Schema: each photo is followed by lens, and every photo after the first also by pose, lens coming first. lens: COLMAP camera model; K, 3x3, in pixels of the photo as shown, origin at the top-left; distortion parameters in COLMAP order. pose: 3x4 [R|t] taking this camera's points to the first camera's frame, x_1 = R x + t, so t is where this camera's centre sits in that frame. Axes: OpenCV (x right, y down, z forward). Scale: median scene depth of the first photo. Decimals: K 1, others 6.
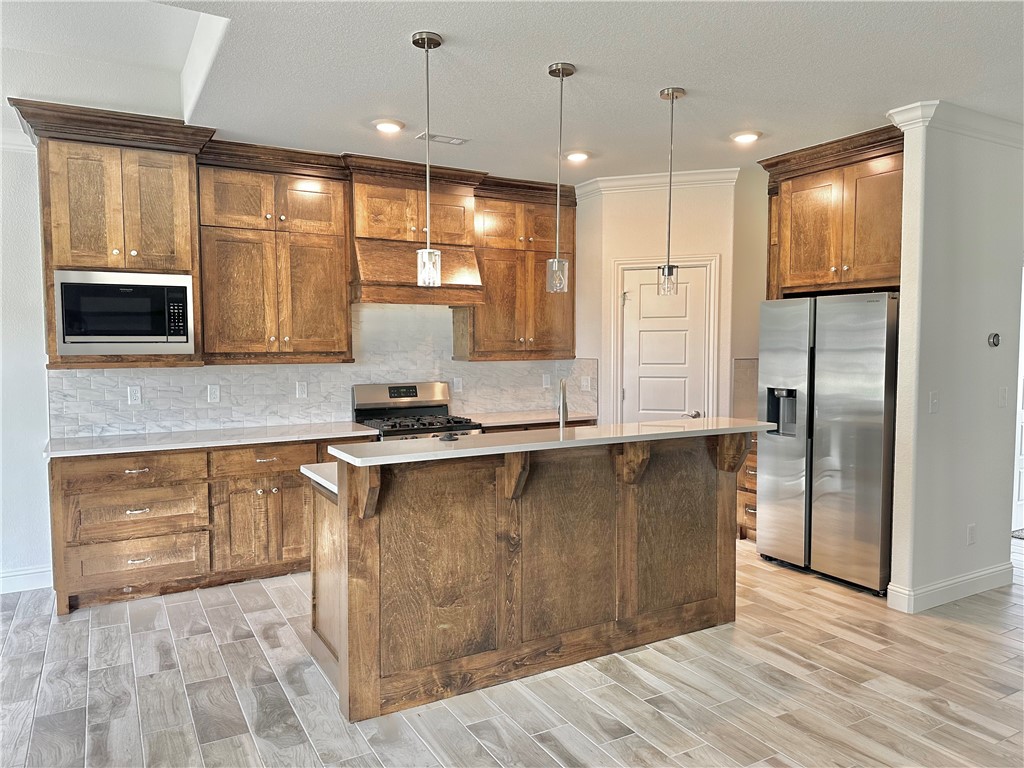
lens RADIAL K [[720.8, 0, 508.5], [0, 720.8, 384.3], [0, 0, 1]] dist [0.028613, -0.027081]
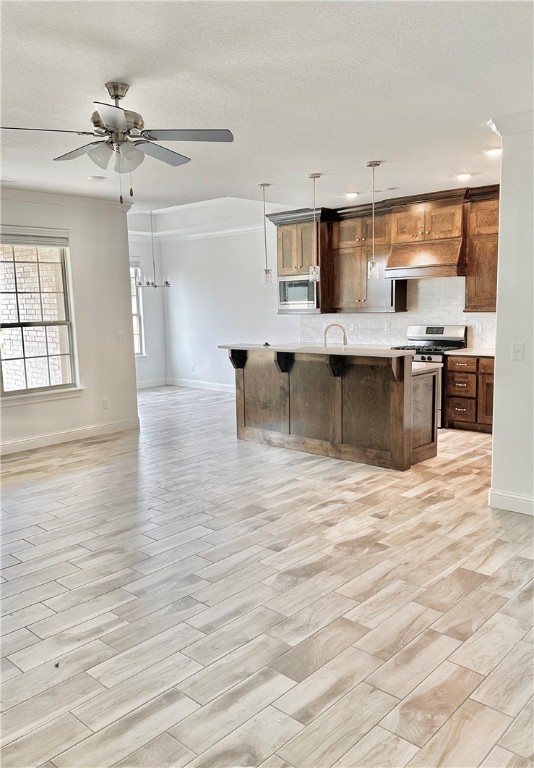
lens RADIAL K [[621.2, 0, 238.1], [0, 621.2, 399.3], [0, 0, 1]] dist [0.033715, -0.031444]
pose [[0.259338, 0.146302, -0.954641, 1.601797], [-0.026877, 0.989170, 0.144292, -0.039139], [0.965412, -0.011763, 0.260462, 0.258809]]
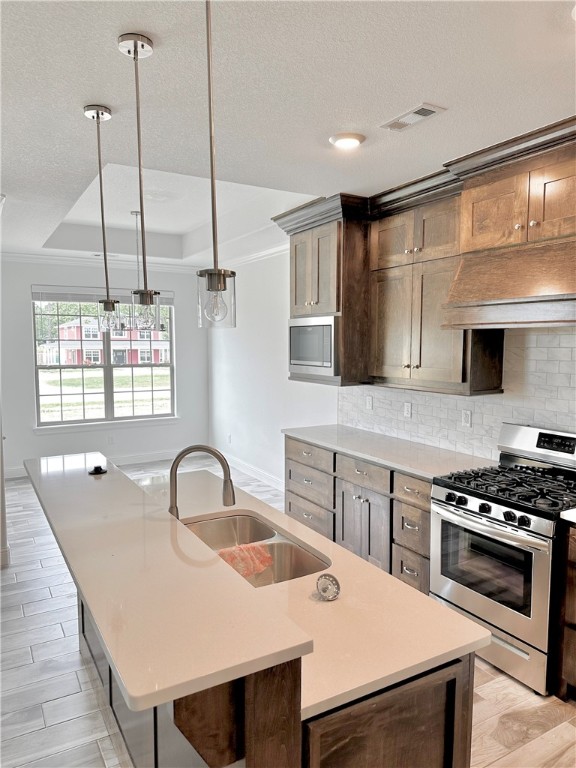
lens RADIAL K [[540.6, 0, 285.8], [0, 540.6, 388.6], [0, 0, 1]] dist [0.028613, -0.027081]
pose [[-0.019564, 0.095508, -0.995236, 0.586028], [-0.053134, 0.993921, 0.096427, -0.120196], [0.998396, 0.054767, -0.014370, 1.024563]]
